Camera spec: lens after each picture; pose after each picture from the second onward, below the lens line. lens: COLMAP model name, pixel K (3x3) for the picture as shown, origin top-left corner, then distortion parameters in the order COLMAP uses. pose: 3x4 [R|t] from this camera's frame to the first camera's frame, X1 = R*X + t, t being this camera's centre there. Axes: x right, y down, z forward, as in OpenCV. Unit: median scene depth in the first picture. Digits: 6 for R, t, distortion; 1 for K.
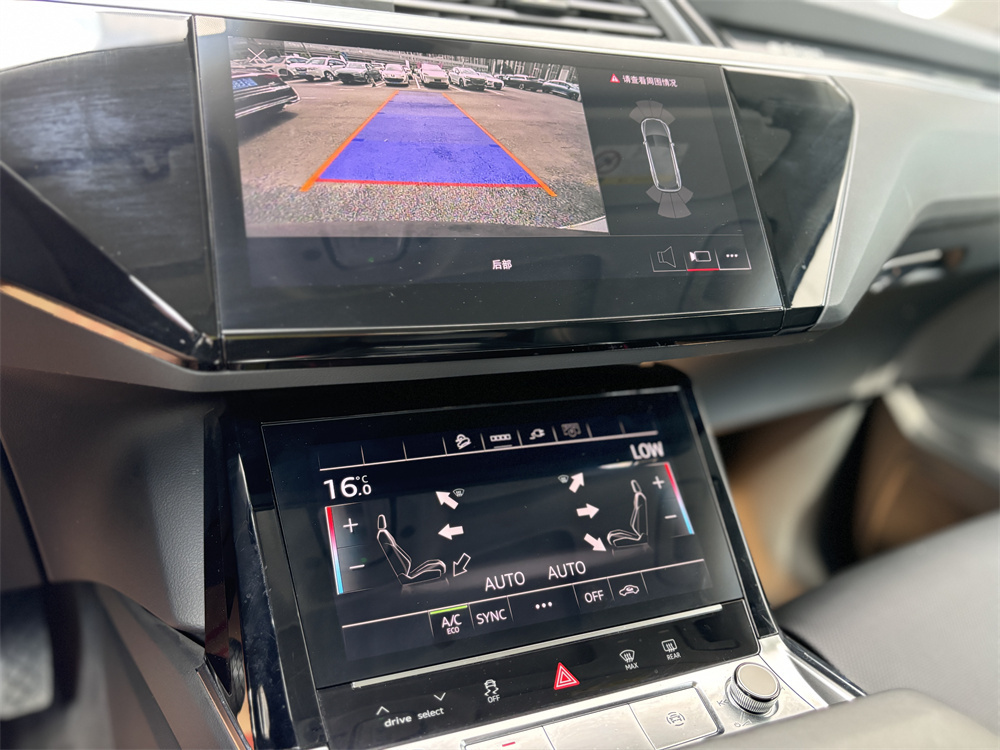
lens RADIAL K [[773.7, 0, 500.0], [0, 773.7, 375.0], [0, 0, 1]] dist [0.000481, -0.078677]
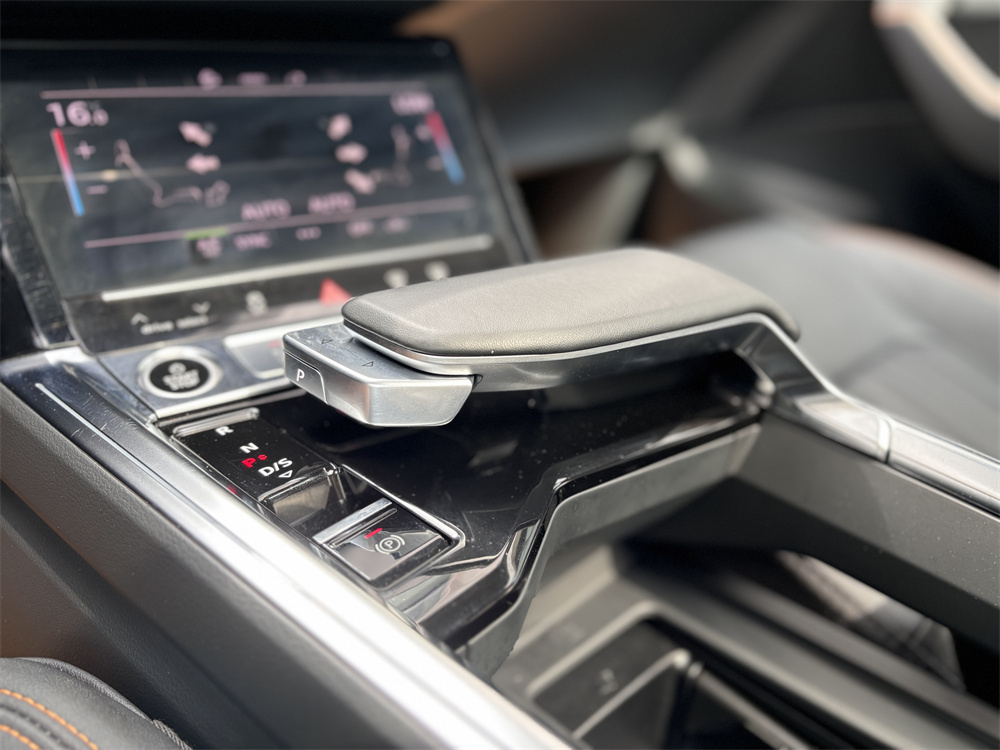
lens RADIAL K [[773.7, 0, 500.0], [0, 773.7, 375.0], [0, 0, 1]] dist [0.000481, -0.078677]
pose [[0.968917, -0.091063, 0.230016, 0.049271], [0.031696, 0.967820, 0.249641, 0.230761], [-0.245347, -0.234591, 0.940623, -0.036878]]
